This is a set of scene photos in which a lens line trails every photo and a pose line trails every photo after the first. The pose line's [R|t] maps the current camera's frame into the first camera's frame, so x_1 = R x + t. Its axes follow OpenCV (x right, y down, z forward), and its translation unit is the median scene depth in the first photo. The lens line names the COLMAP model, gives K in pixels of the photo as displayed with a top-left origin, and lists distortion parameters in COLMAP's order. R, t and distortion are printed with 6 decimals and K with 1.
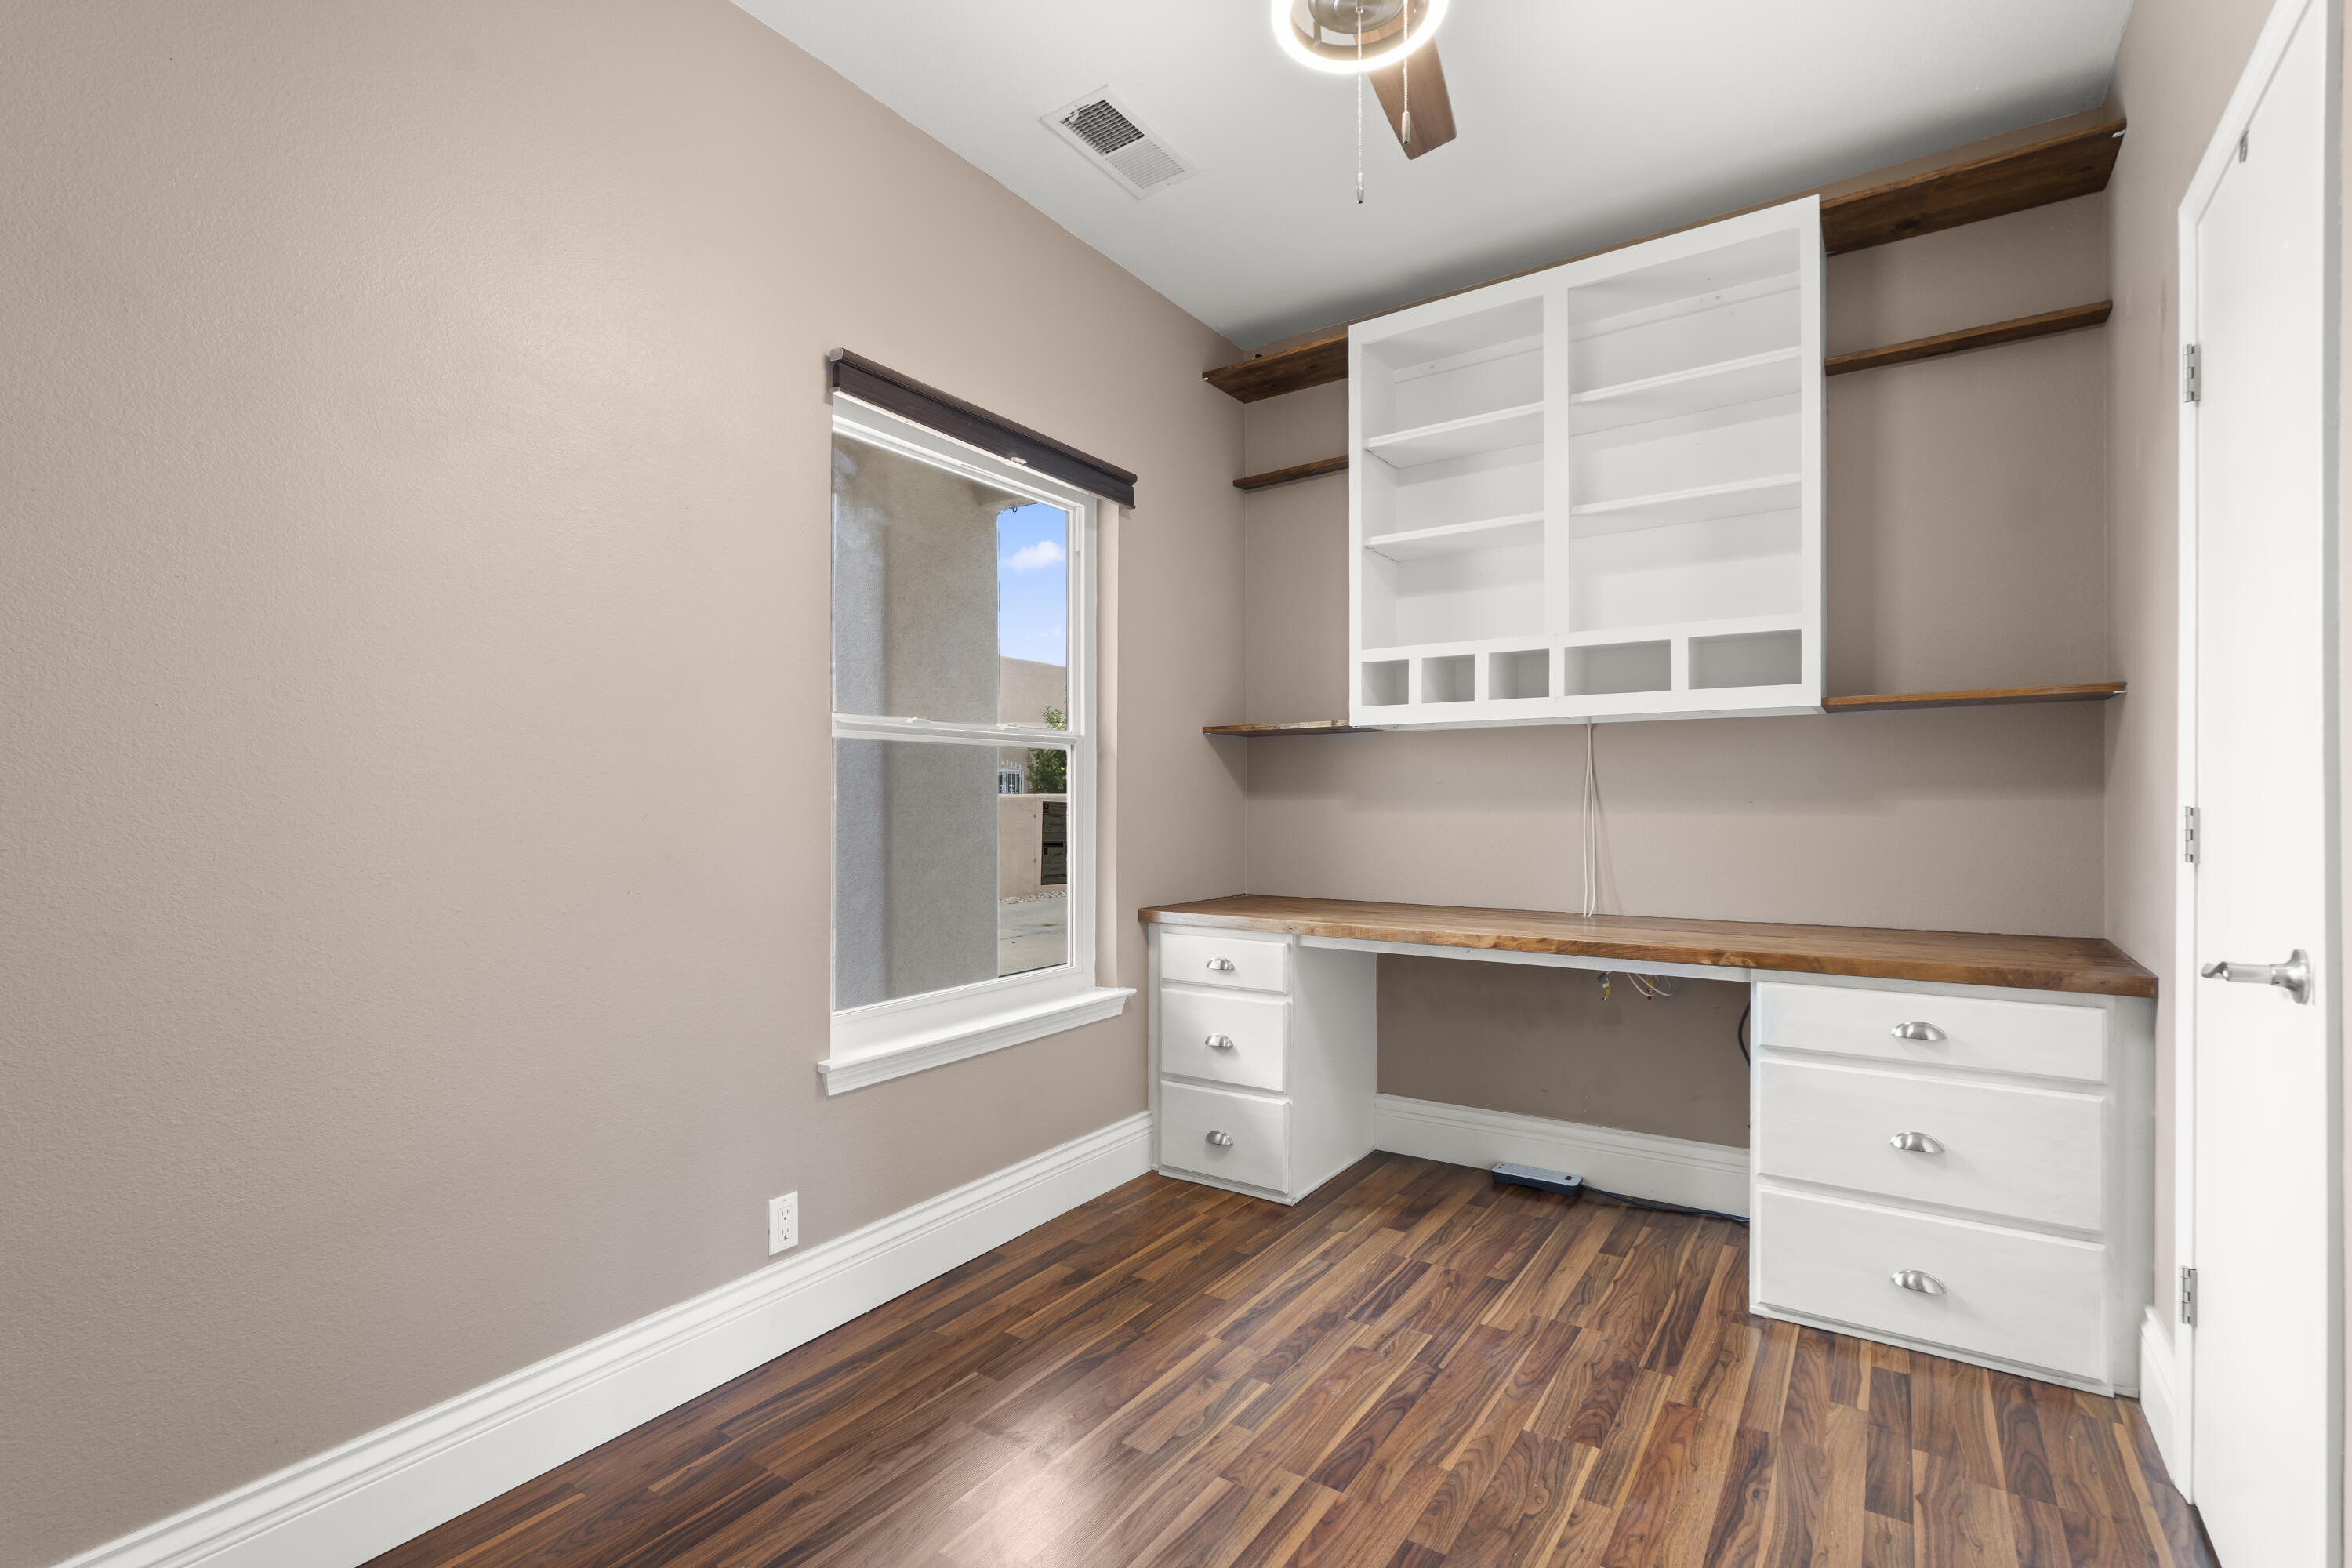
lens RADIAL K [[1043.3, 0, 1132.5], [0, 1043.3, 805.4], [0, 0, 1]] dist [-0.004421, 0.000776]
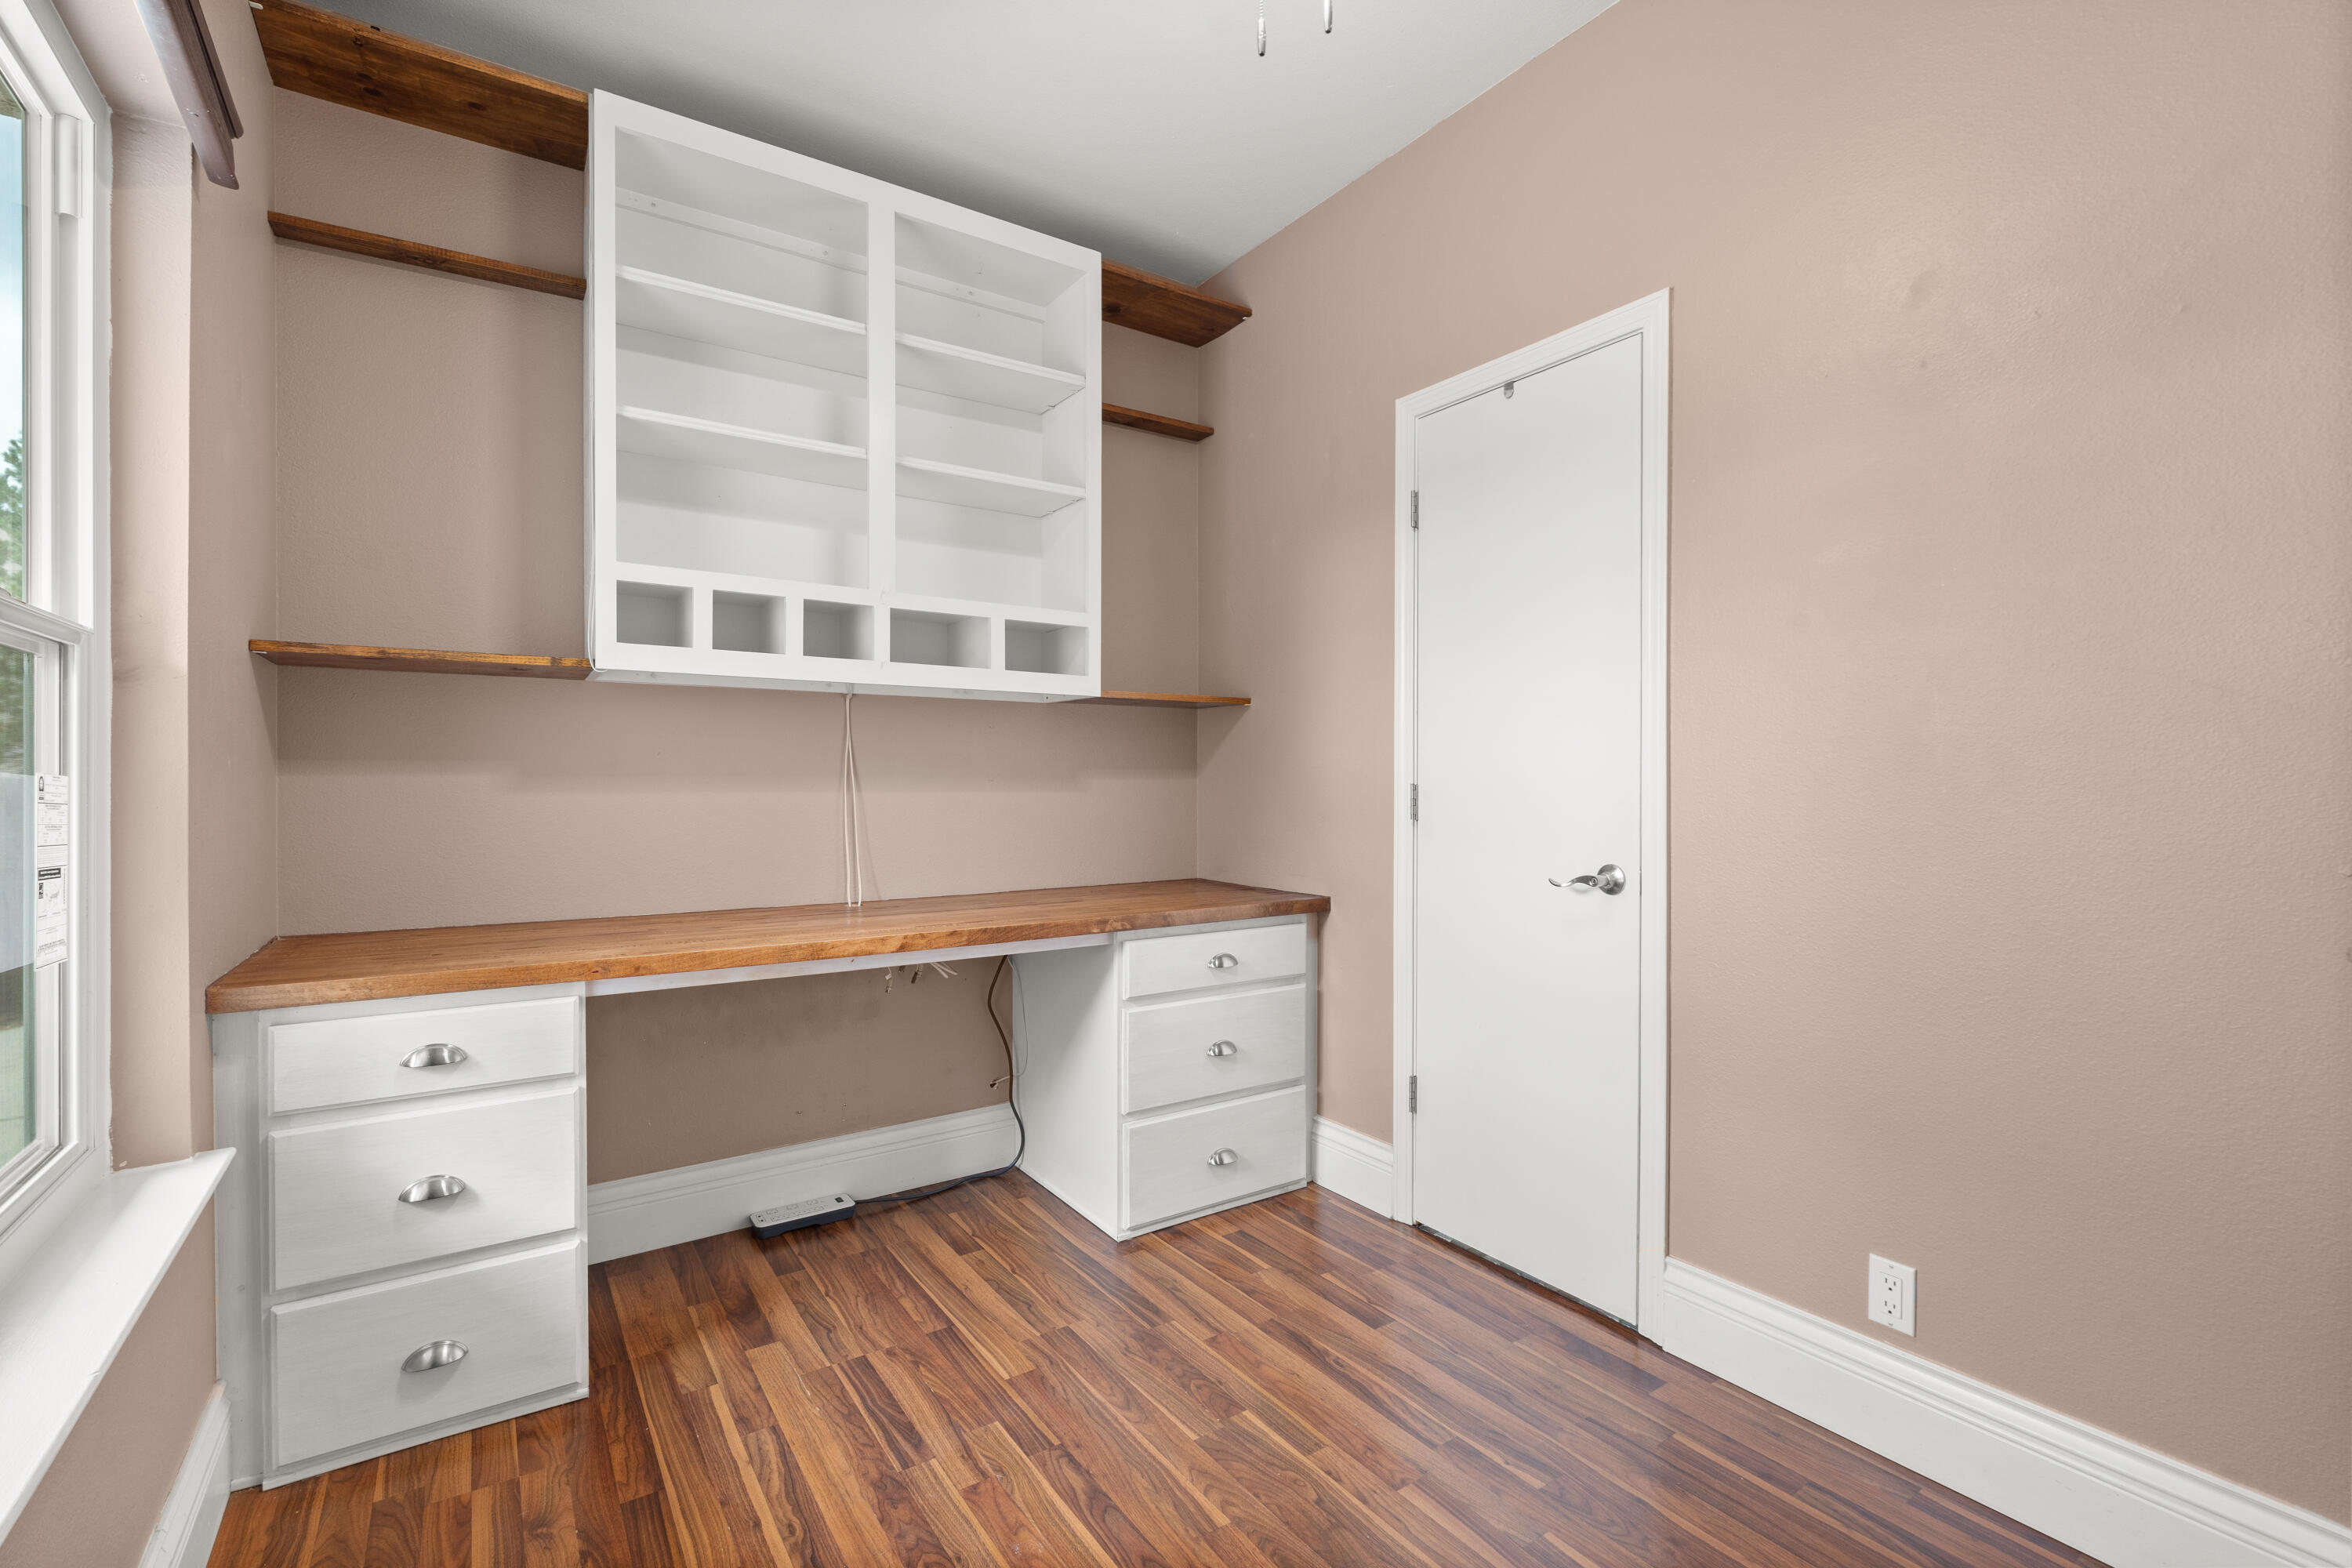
lens RADIAL K [[1043.3, 0, 1168.9], [0, 1043.3, 784.9], [0, 0, 1]] dist [-0.004421, 0.000776]
pose [[0.352957, -0.000717, 0.935639, -0.369658], [-0.001348, 0.999998, 0.001275, -0.000011], [-0.935638, -0.001711, 0.352956, 0.486577]]
